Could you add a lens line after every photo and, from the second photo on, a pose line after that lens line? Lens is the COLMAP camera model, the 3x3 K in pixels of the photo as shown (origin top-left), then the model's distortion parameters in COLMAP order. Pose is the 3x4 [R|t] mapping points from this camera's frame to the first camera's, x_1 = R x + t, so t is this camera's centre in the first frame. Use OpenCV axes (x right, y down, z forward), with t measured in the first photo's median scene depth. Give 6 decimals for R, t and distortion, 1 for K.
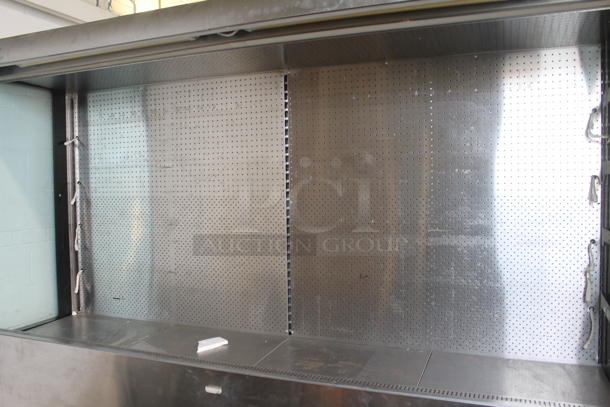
lens RADIAL K [[520.0, 0, 305.0], [0, 520.0, 203.5], [0, 0, 1]] dist [-0.168723, 0.142850]
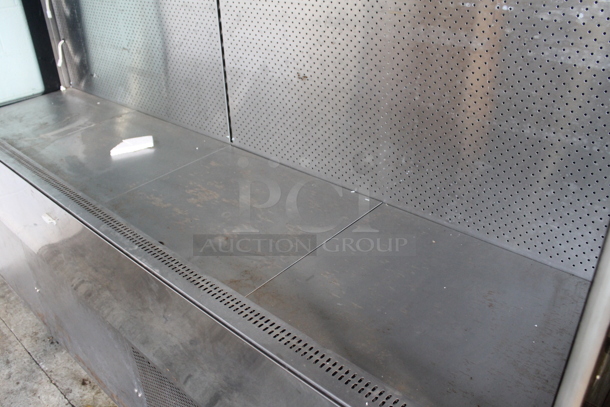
lens RADIAL K [[520.0, 0, 305.0], [0, 520.0, 203.5], [0, 0, 1]] dist [-0.168723, 0.142850]
pose [[0.929517, 0.164957, -0.329829, 0.300662], [0.006488, 0.886927, 0.461864, -0.016417], [0.368722, -0.431451, 0.823344, 0.322634]]
